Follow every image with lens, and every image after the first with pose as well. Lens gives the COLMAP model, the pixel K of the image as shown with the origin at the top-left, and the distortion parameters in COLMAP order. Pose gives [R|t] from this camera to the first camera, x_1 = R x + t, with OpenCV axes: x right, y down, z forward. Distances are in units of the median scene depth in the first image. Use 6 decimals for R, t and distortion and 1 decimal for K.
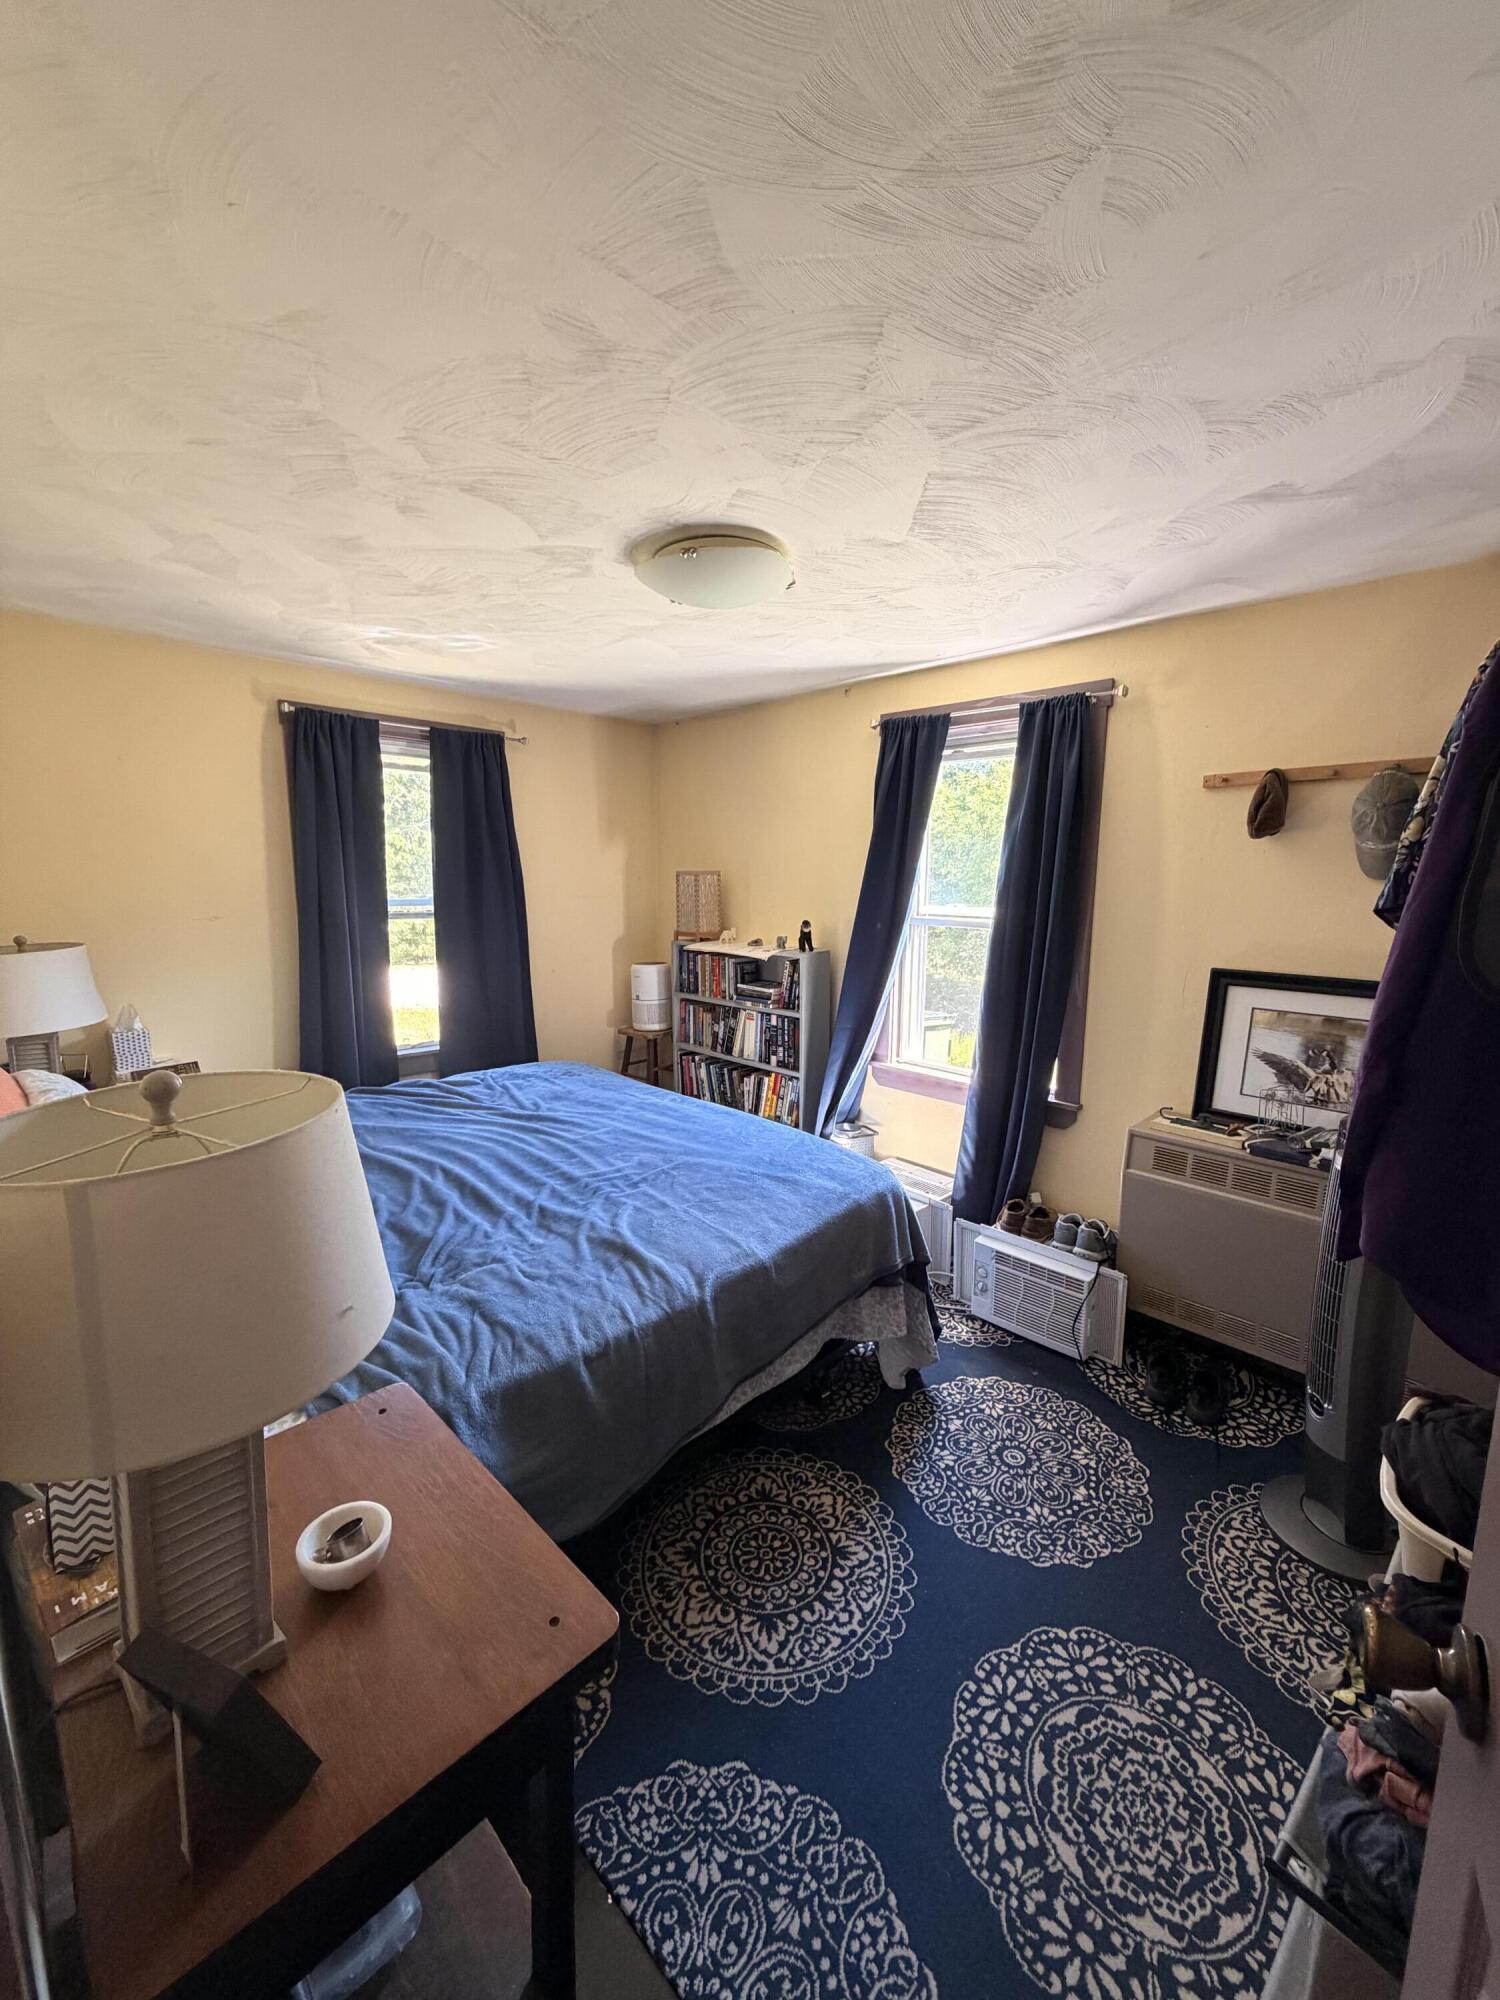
lens RADIAL K [[800.4, 0, 754.6], [0, 800.4, 998.6], [0, 0, 1]] dist [0.001108, 0.000125]
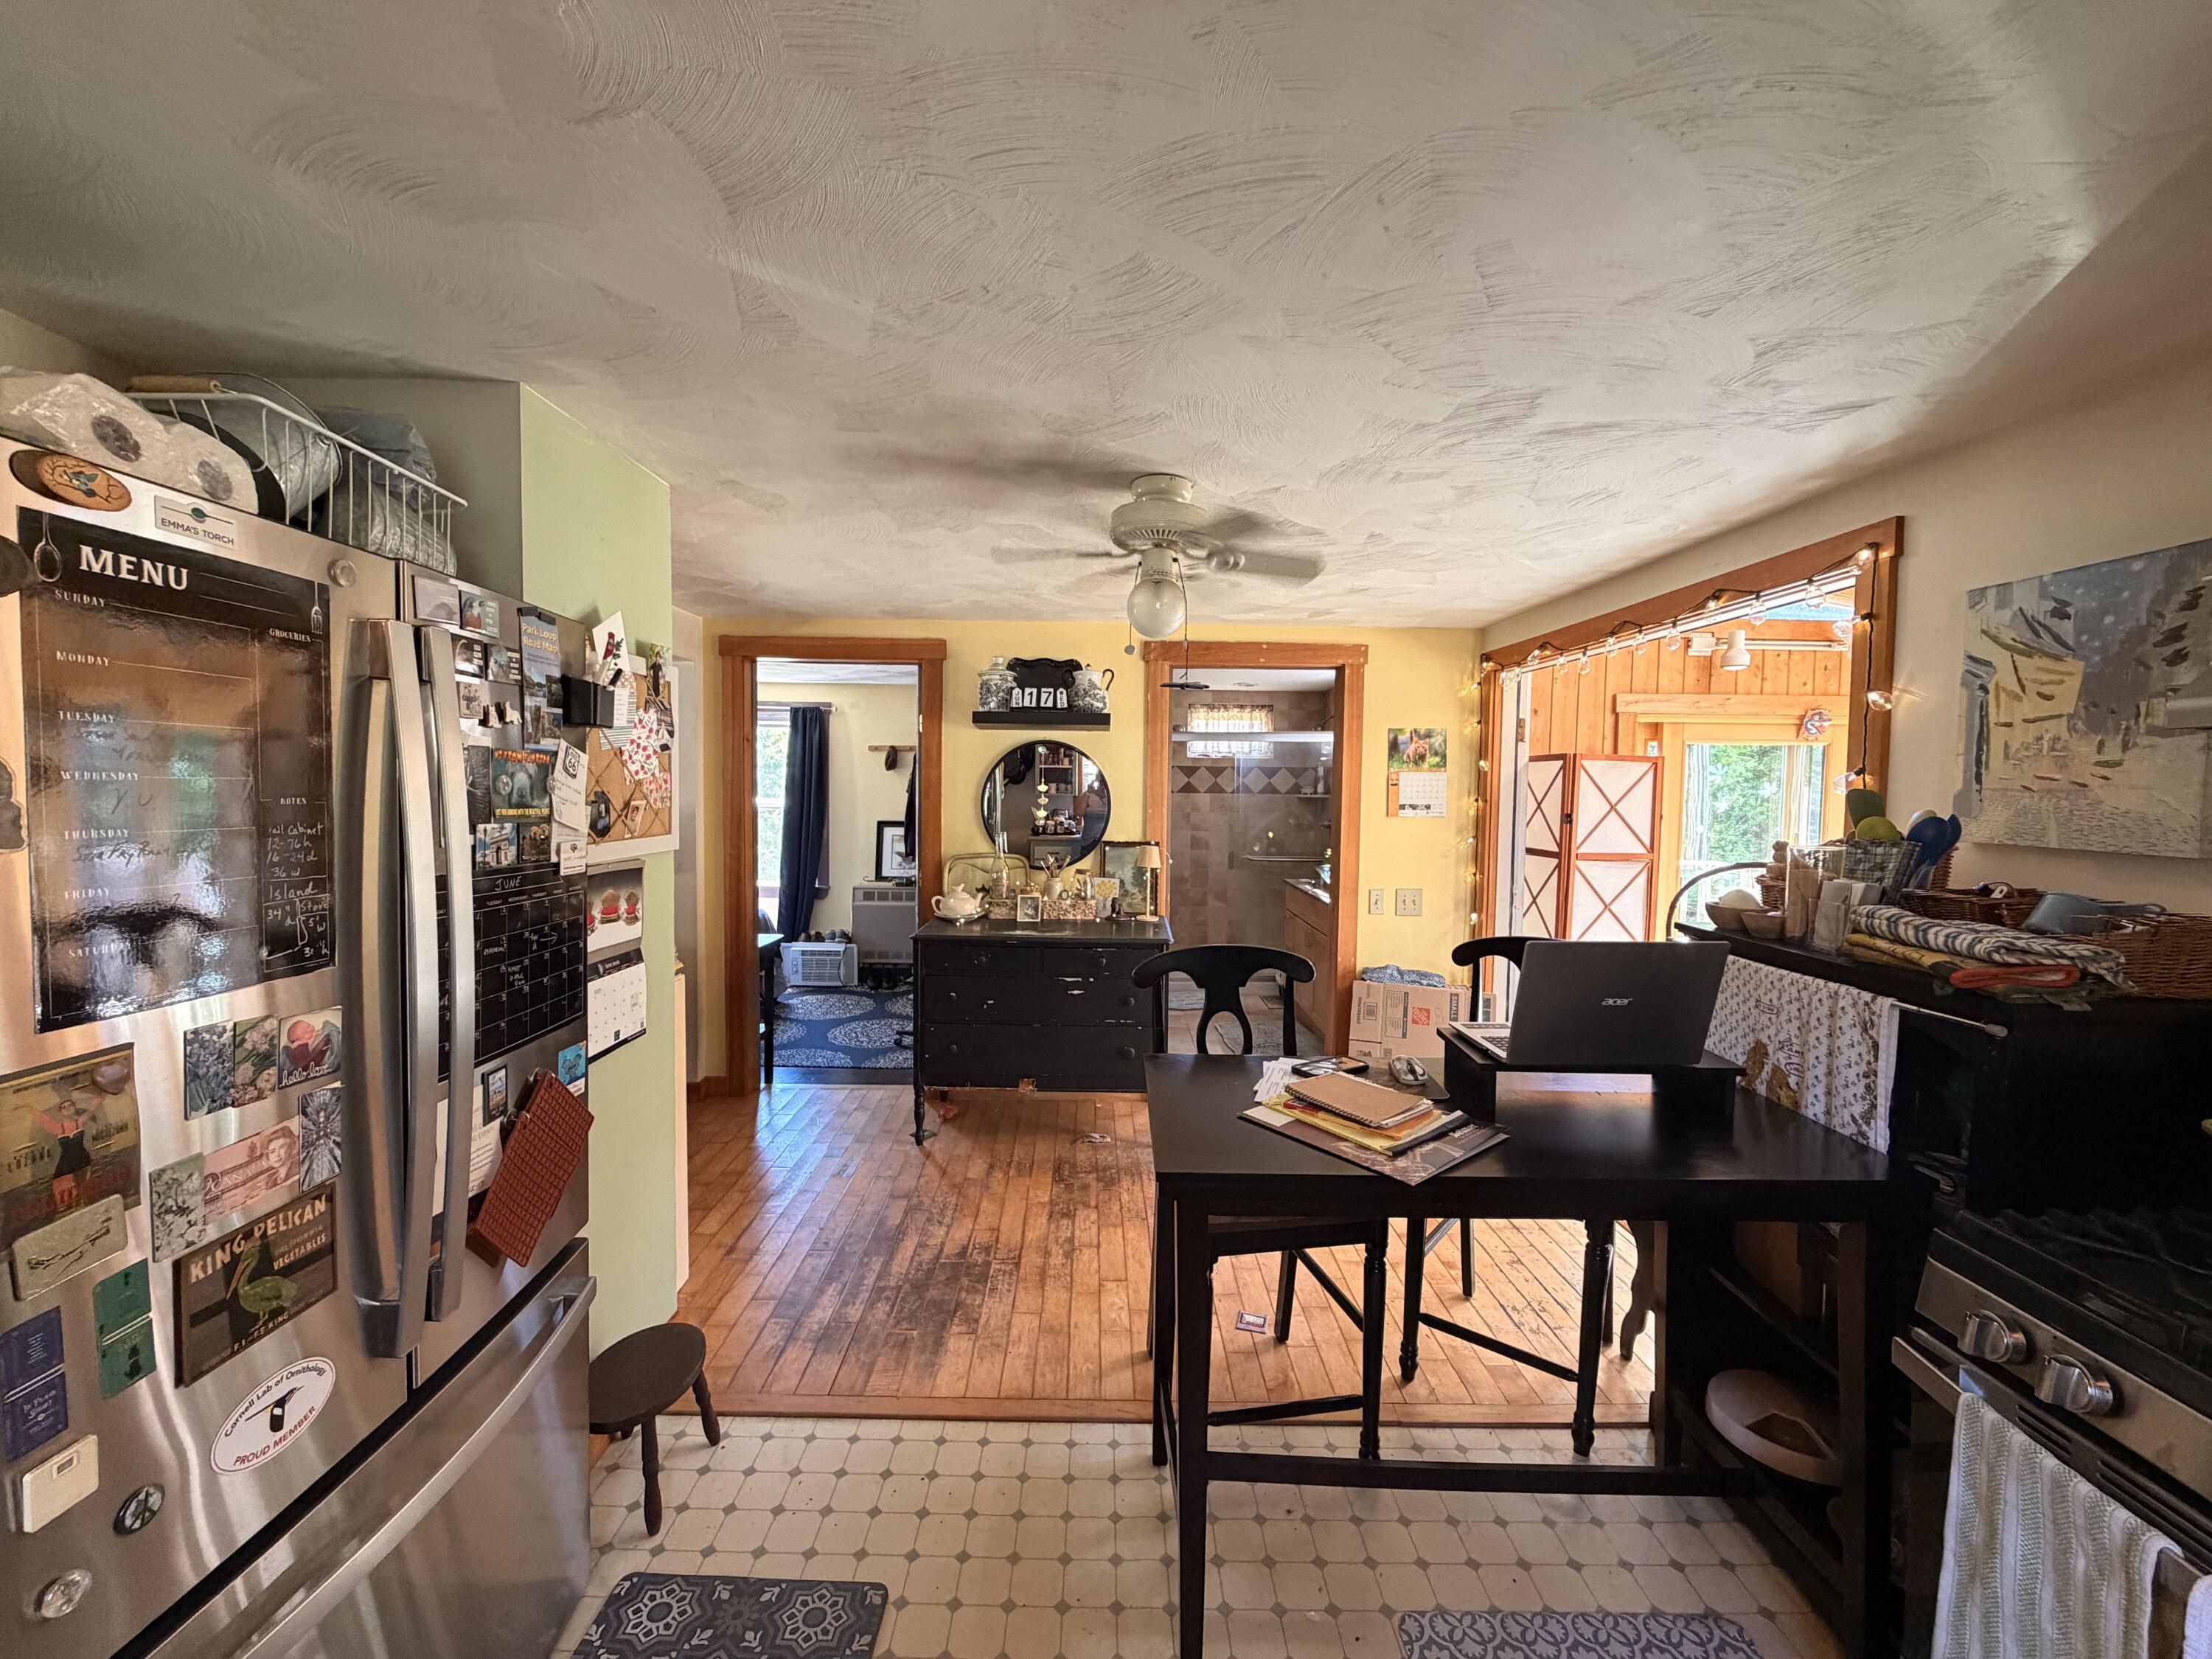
lens RADIAL K [[885.3, 0, 1101.5], [0, 885.3, 831.5], [0, 0, 1]] dist [0.001108, 0.000125]
pose [[0.720360, -0.032919, 0.692818, -0.607900], [0.095426, 0.994078, -0.051986, 0.147737], [-0.687004, 0.103562, 0.719236, -1.059170]]
